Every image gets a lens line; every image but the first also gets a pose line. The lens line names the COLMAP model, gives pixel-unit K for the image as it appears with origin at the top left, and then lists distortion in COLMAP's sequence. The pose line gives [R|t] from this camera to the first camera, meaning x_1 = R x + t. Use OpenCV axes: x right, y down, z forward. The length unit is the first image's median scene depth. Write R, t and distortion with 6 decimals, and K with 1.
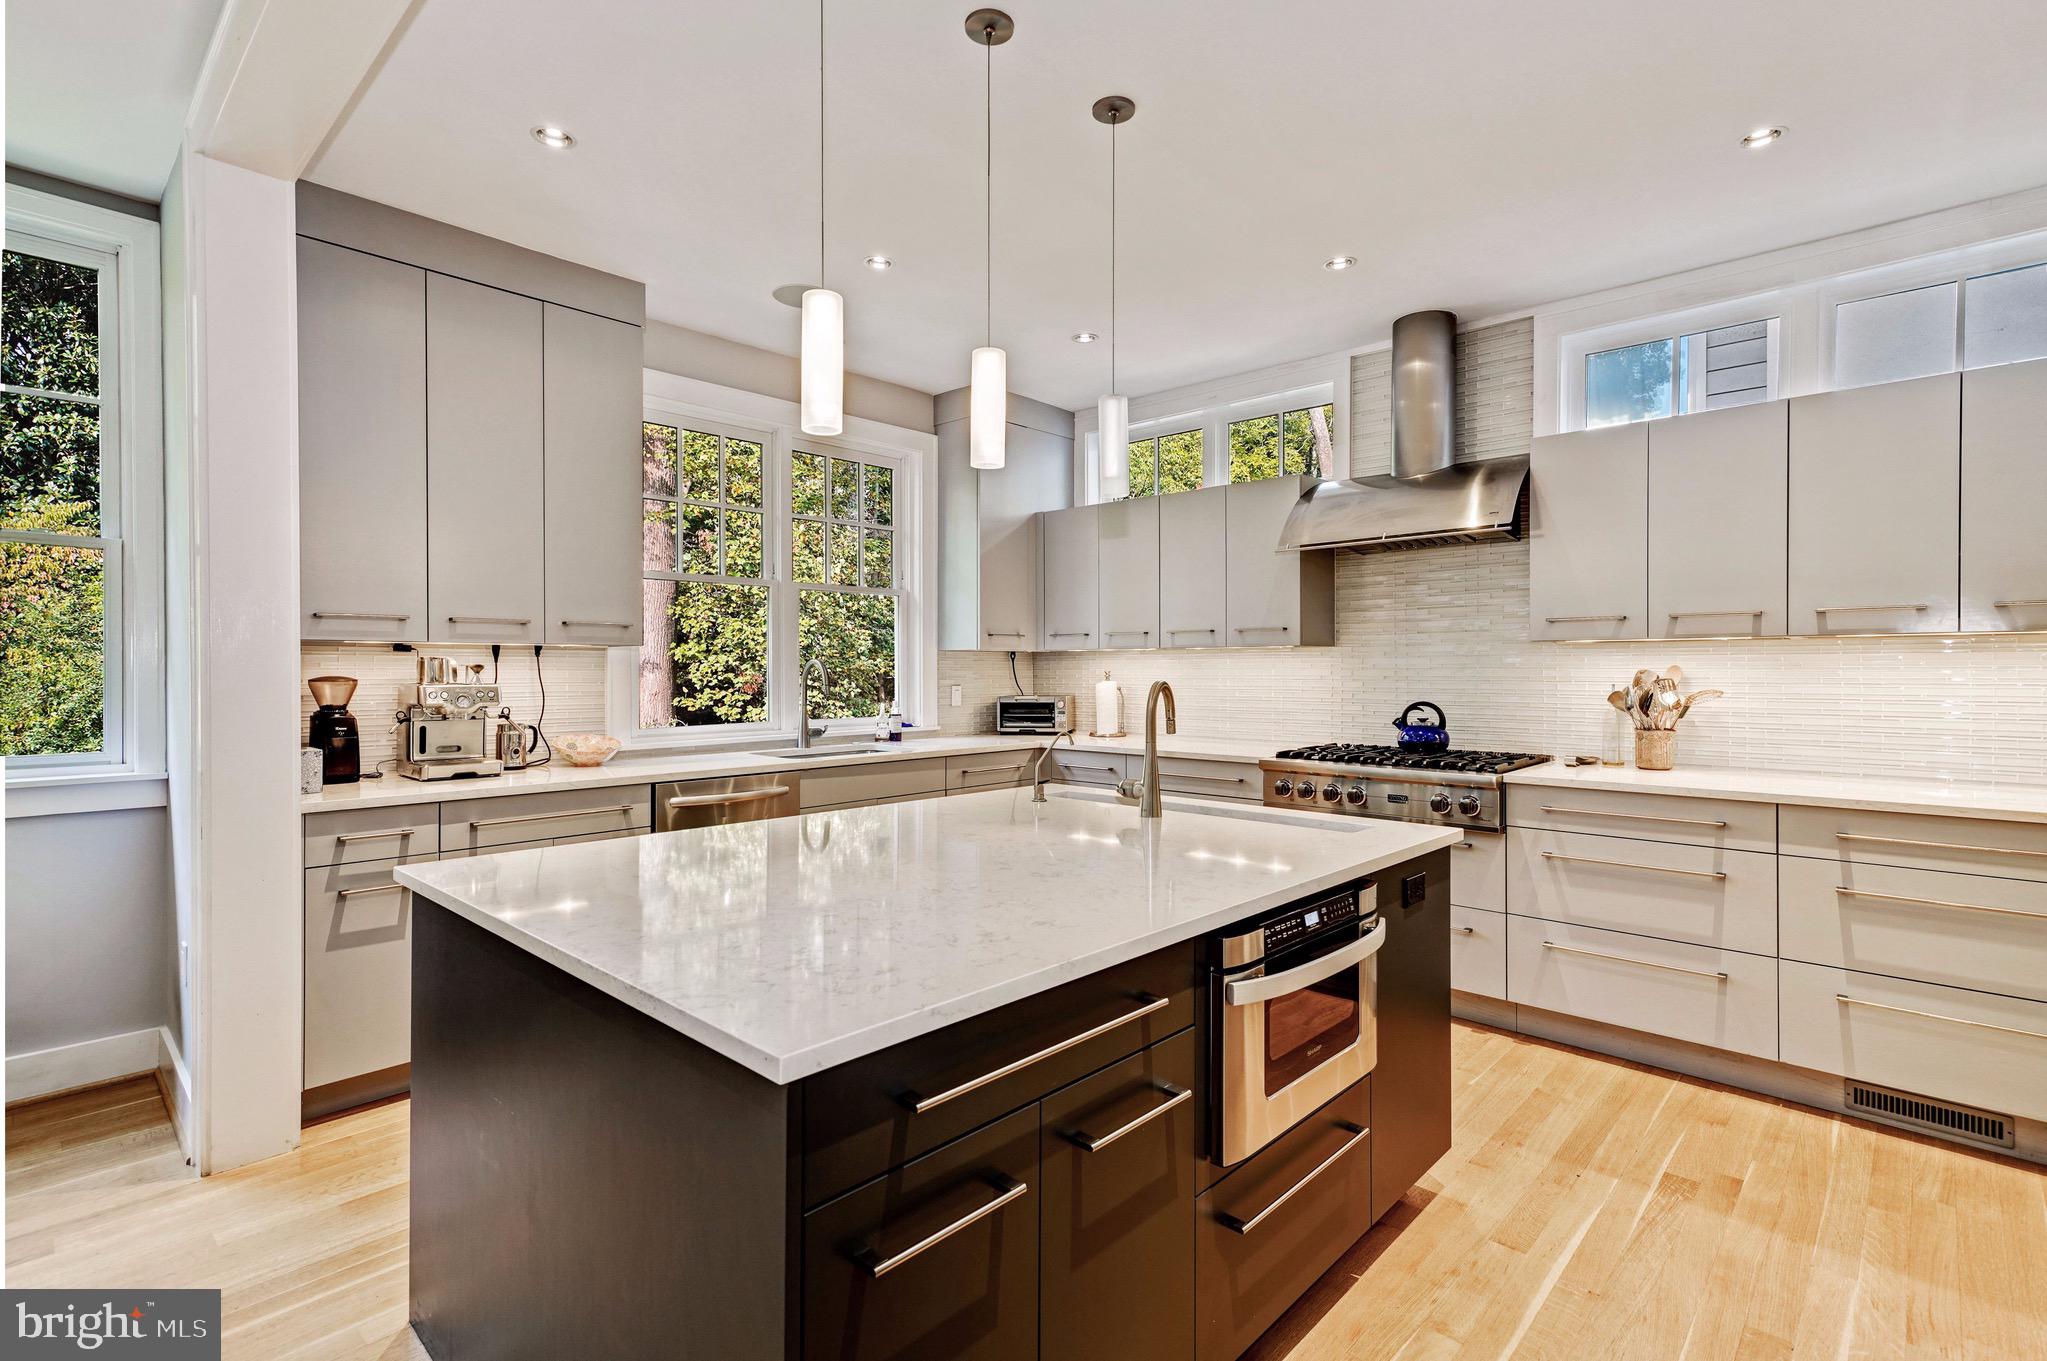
lens RADIAL K [[979.6, 0, 1023.0], [0, 979.6, 670.1], [0, 0, 1]] dist [0.009643, -0.000093]
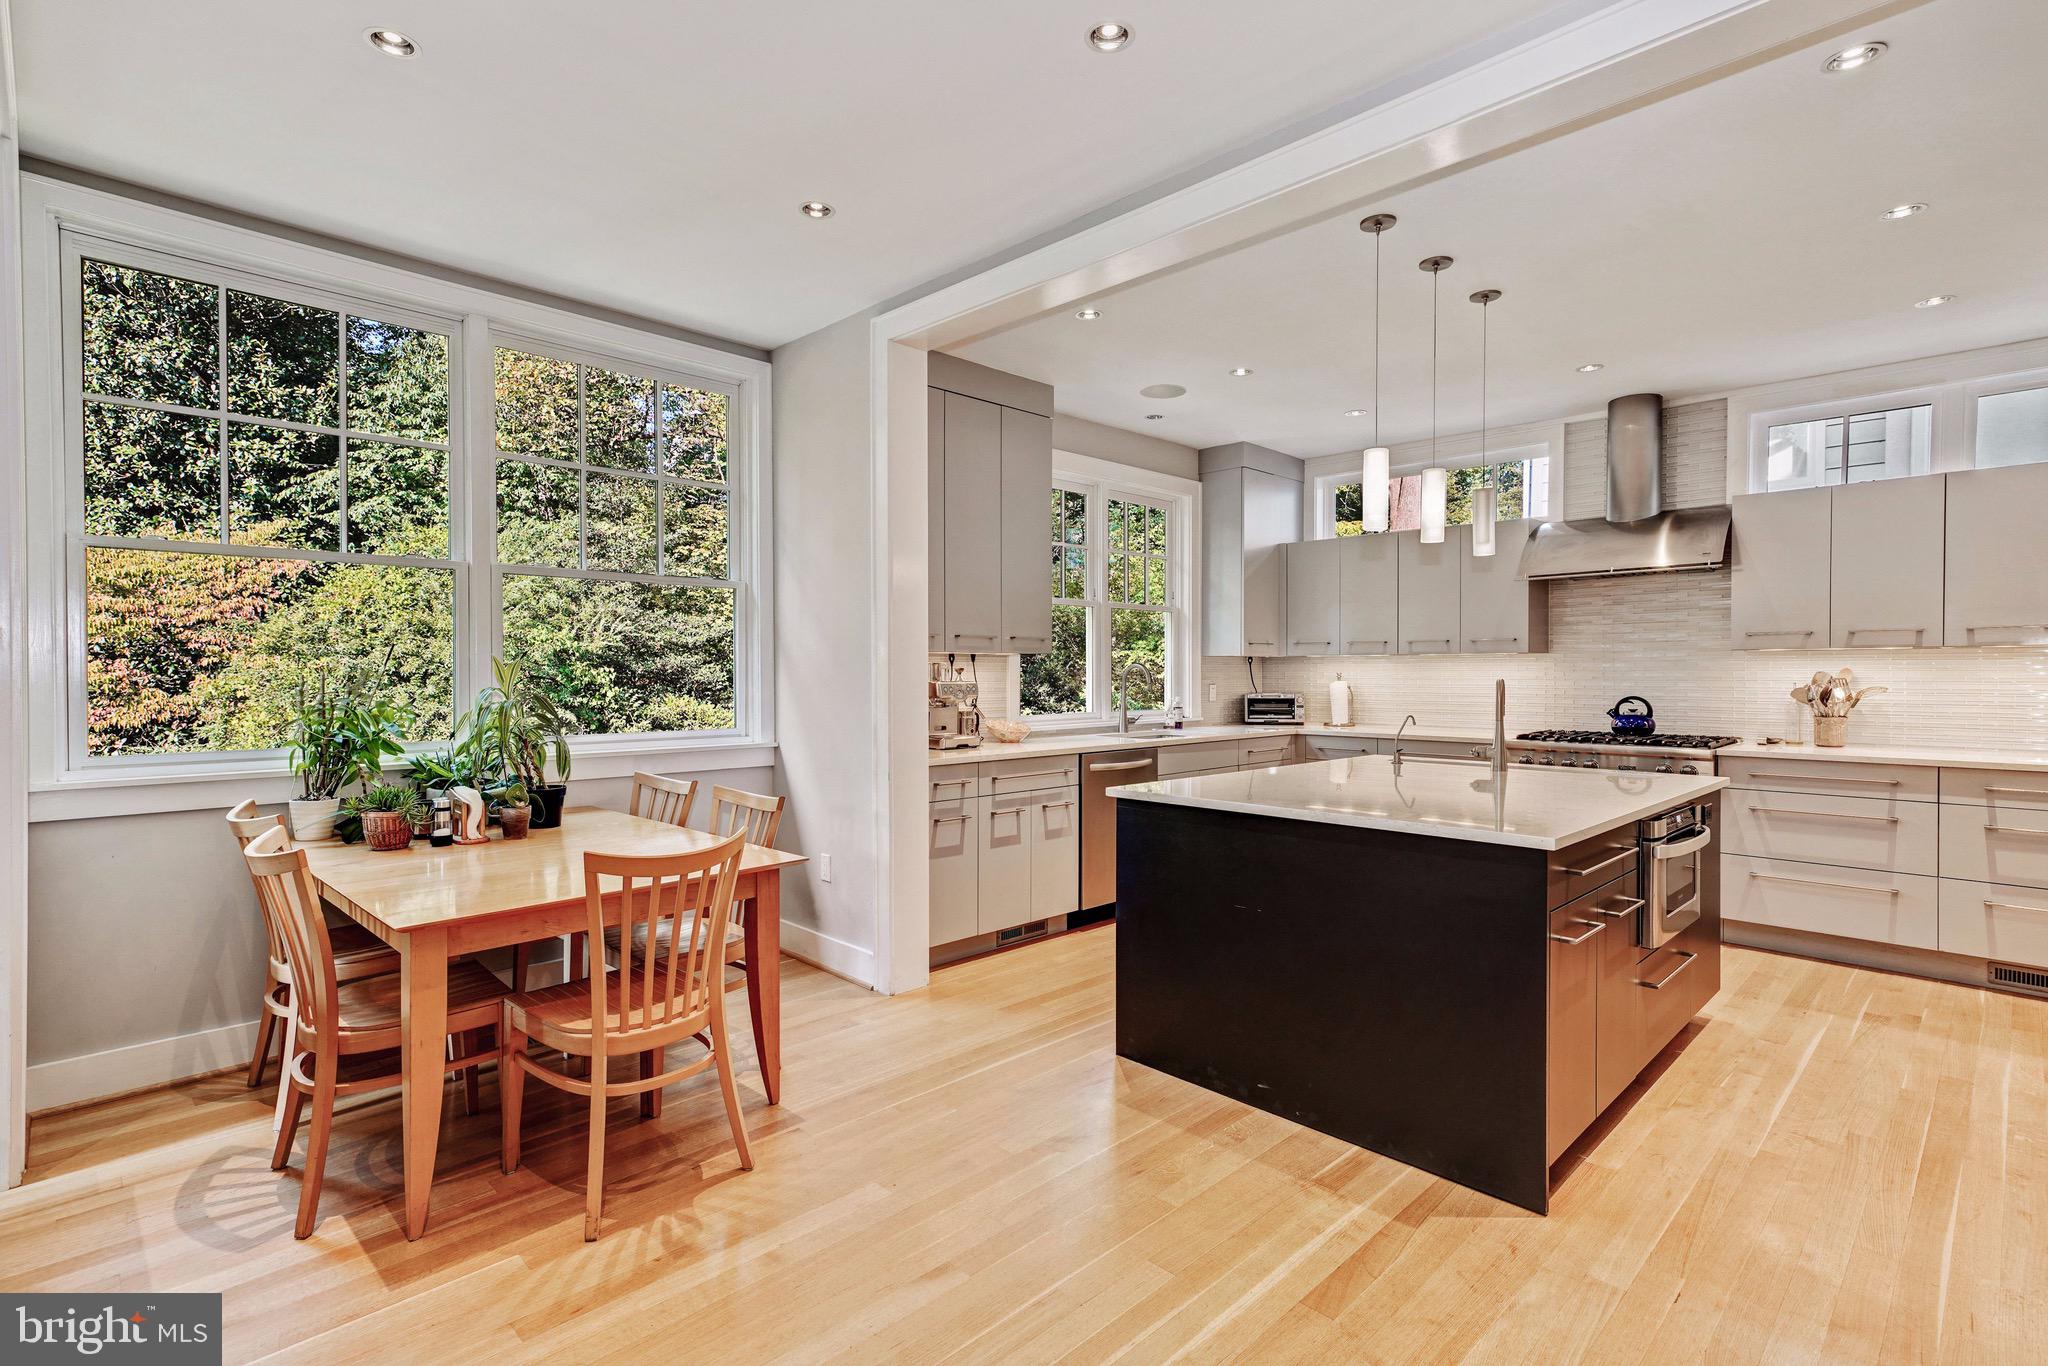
lens RADIAL K [[980.1, 0, 1021.7], [0, 980.1, 683.2], [0, 0, 1]] dist [0.009643, -0.000093]
pose [[0.998978, 0.000167, -0.045206, -0.370930], [0.000289, 0.999949, 0.010089, 0.001803], [0.045205, -0.010092, 0.998927, -0.360924]]
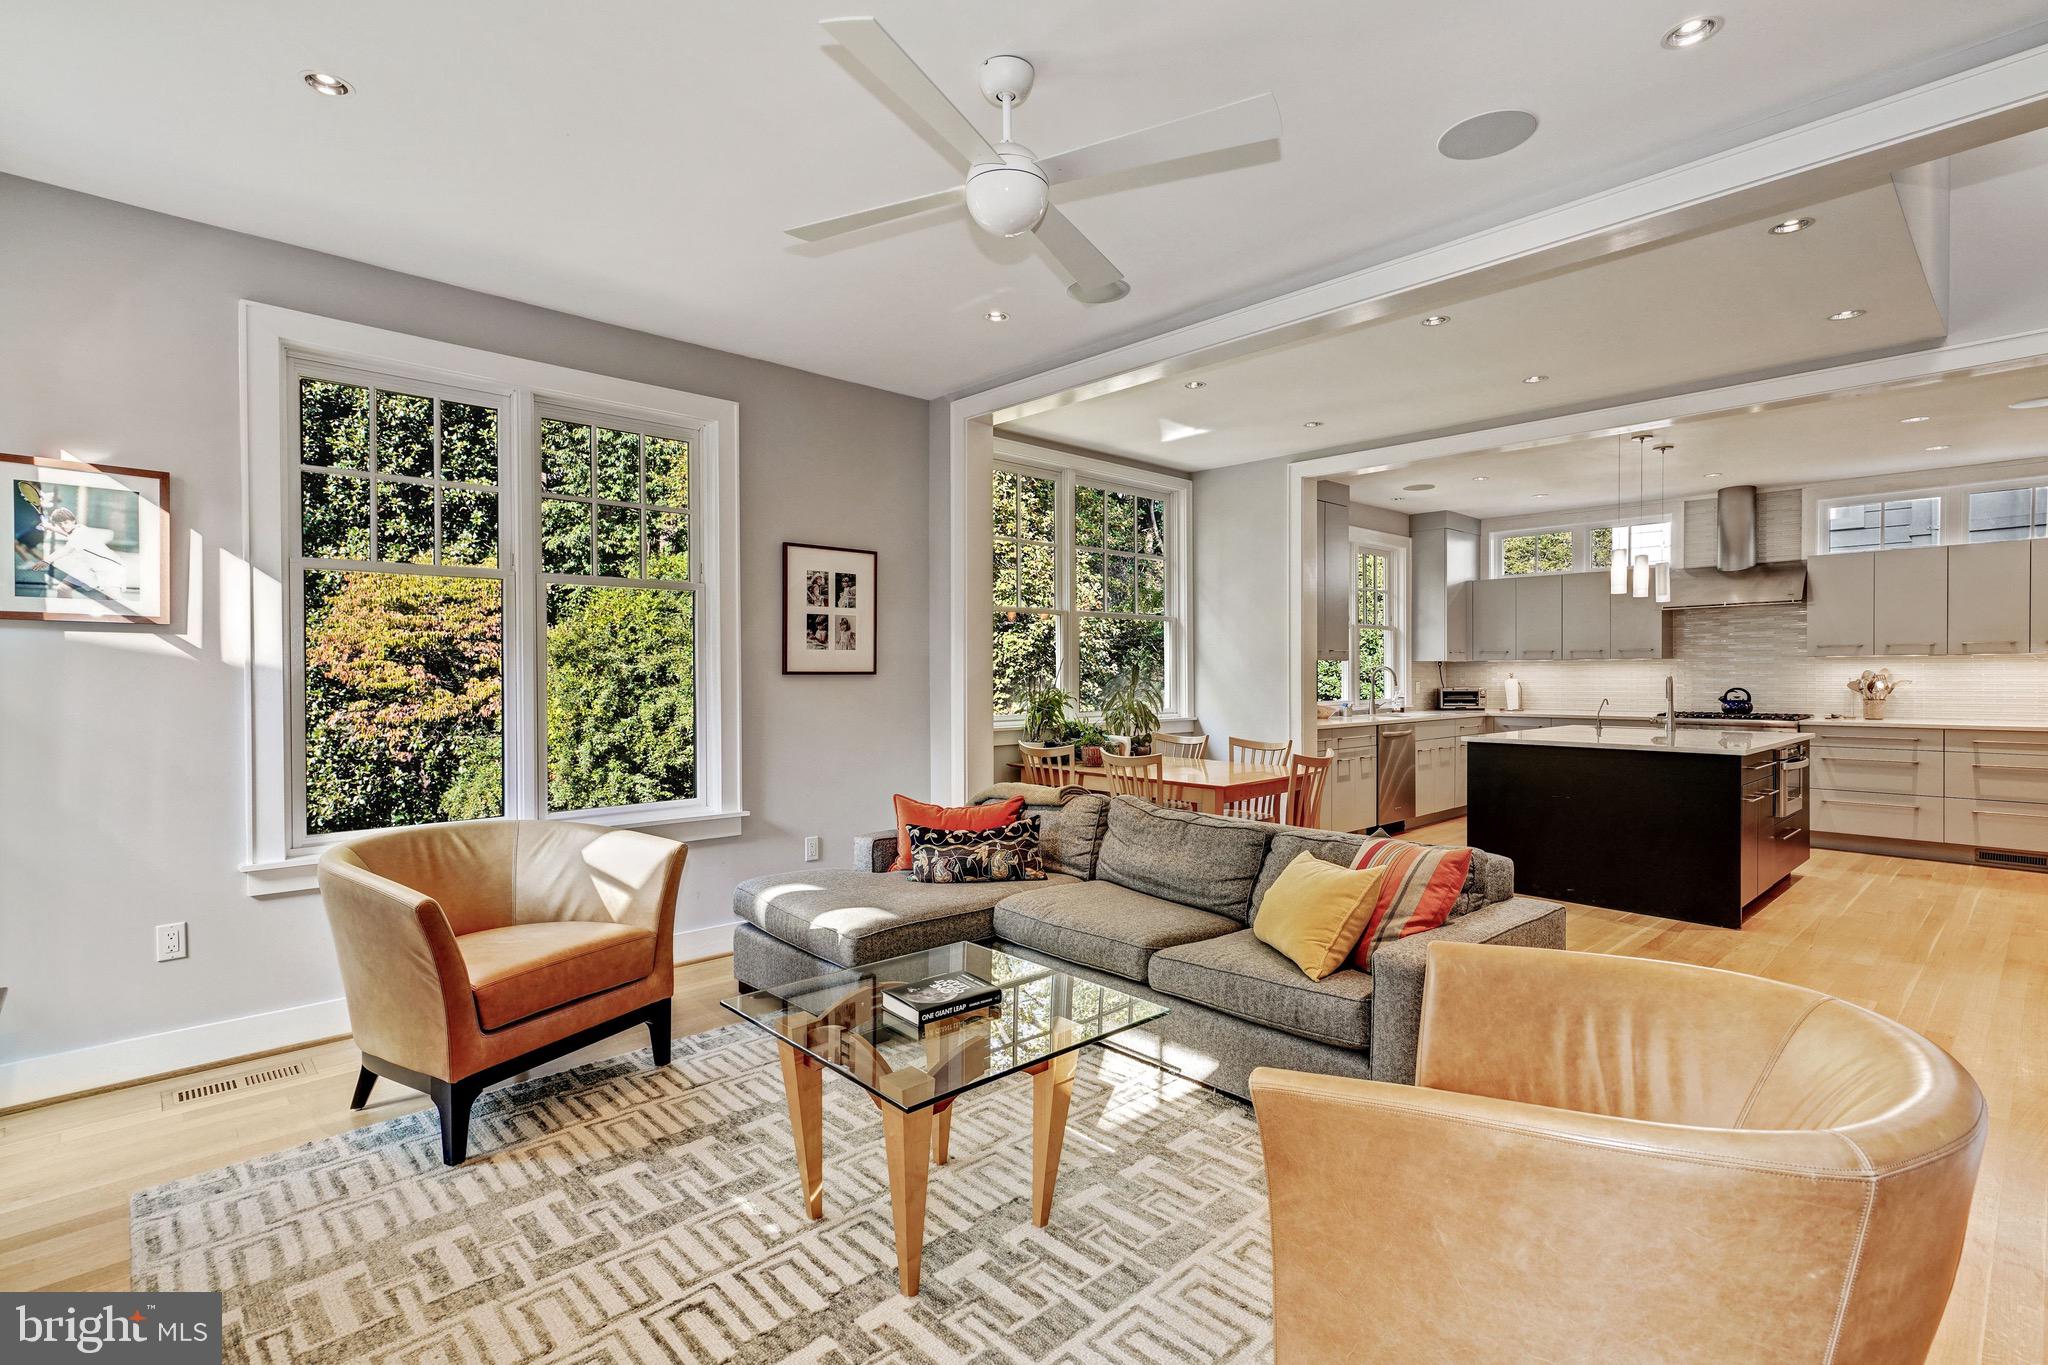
lens RADIAL K [[980.1, 0, 1007.9], [0, 980.1, 679.1], [0, 0, 1]] dist [0.009643, -0.000093]
pose [[0.997099, -0.004159, -0.075996, -0.956881], [0.004479, 0.999982, 0.004043, 0.001140], [0.075977, -0.004372, 0.997100, -1.133459]]
